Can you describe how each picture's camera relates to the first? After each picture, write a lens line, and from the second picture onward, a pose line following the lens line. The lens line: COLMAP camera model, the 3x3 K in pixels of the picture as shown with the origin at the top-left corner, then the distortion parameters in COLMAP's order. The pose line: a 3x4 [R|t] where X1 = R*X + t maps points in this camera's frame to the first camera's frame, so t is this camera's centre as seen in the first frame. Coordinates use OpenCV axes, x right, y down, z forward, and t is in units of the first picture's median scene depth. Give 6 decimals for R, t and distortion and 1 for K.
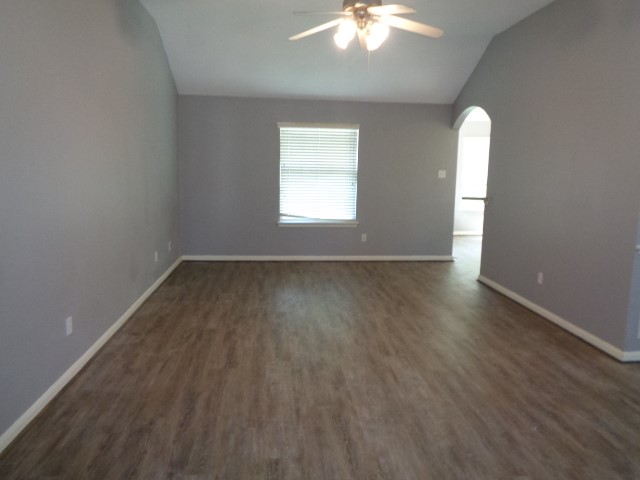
lens RADIAL K [[502.1, 0, 320.0], [0, 502.1, 240.0], [0, 0, 1]] dist [0.015974, 0.003600]
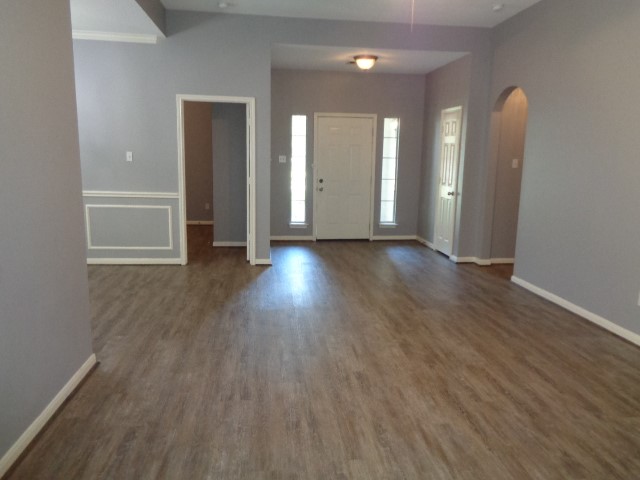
lens RADIAL K [[502.1, 0, 320.0], [0, 502.1, 240.0], [0, 0, 1]] dist [0.015974, 0.003600]
pose [[-0.999205, -0.029872, -0.026392, 0.244439], [-0.036659, 0.948651, 0.314193, -0.265408], [0.015652, 0.314911, -0.948992, 1.845795]]
